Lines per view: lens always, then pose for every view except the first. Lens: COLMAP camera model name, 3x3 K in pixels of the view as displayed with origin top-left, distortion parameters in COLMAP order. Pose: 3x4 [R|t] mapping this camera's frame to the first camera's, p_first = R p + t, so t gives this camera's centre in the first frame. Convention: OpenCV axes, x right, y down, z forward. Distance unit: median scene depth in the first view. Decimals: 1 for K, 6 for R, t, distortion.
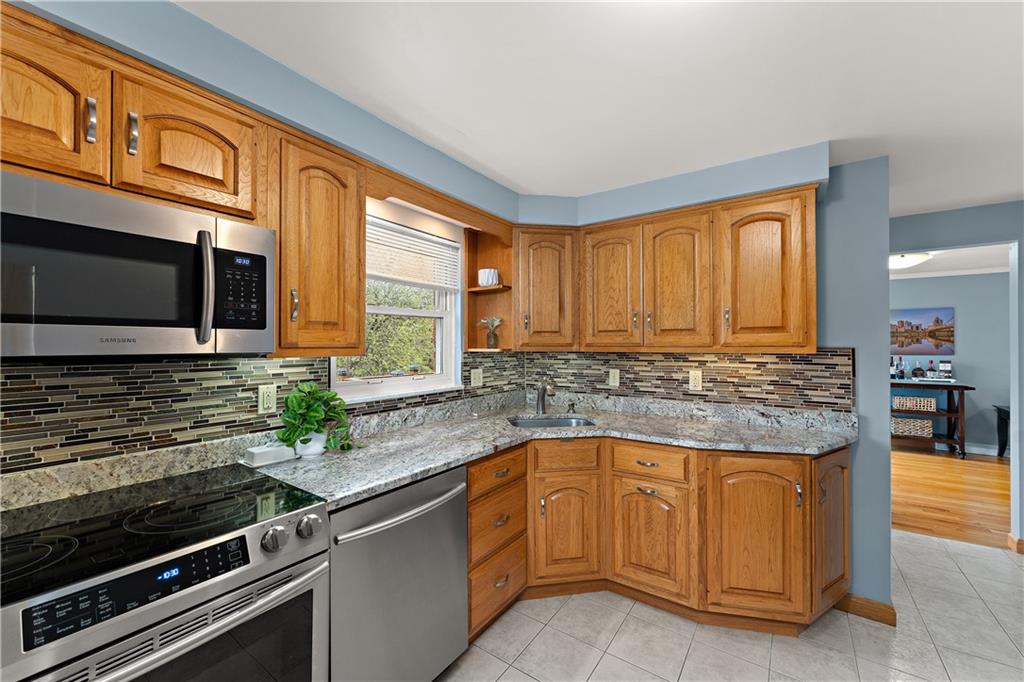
lens RADIAL K [[410.7, 0, 512.0], [0, 410.7, 339.9], [0, 0, 1]] dist [0.003098, 0.000166]
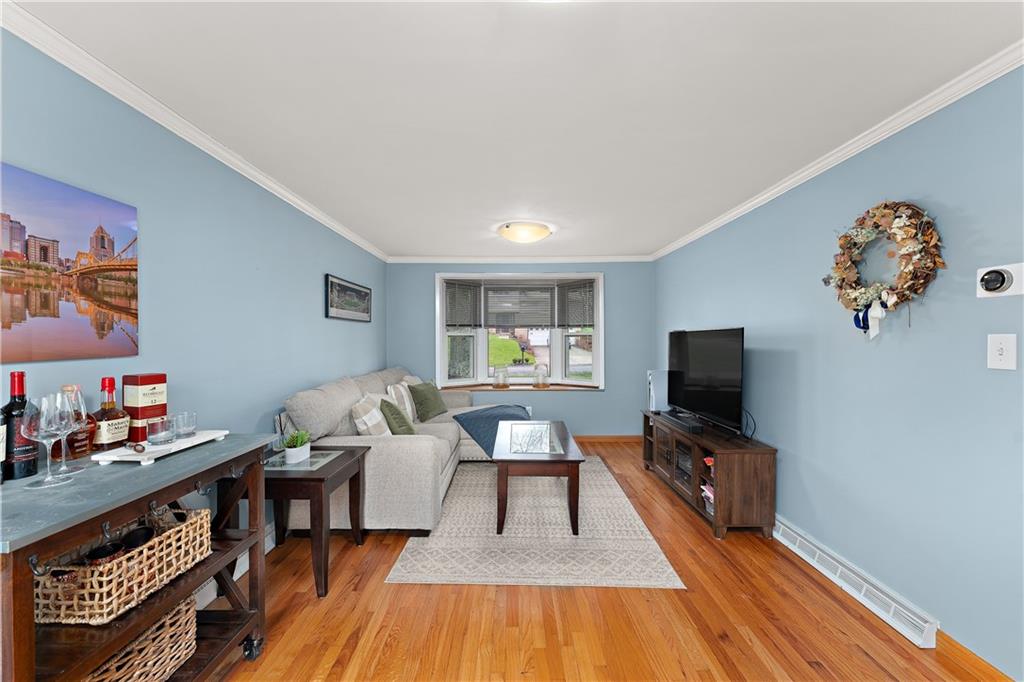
lens RADIAL K [[410.7, 0, 511.7], [0, 410.7, 340.4], [0, 0, 1]] dist [0.003098, 0.000166]
pose [[-0.565010, -0.005701, 0.825064, 0.635051], [-0.007950, 0.999967, 0.001466, 0.021322], [-0.825046, -0.005731, -0.565037, 0.926274]]
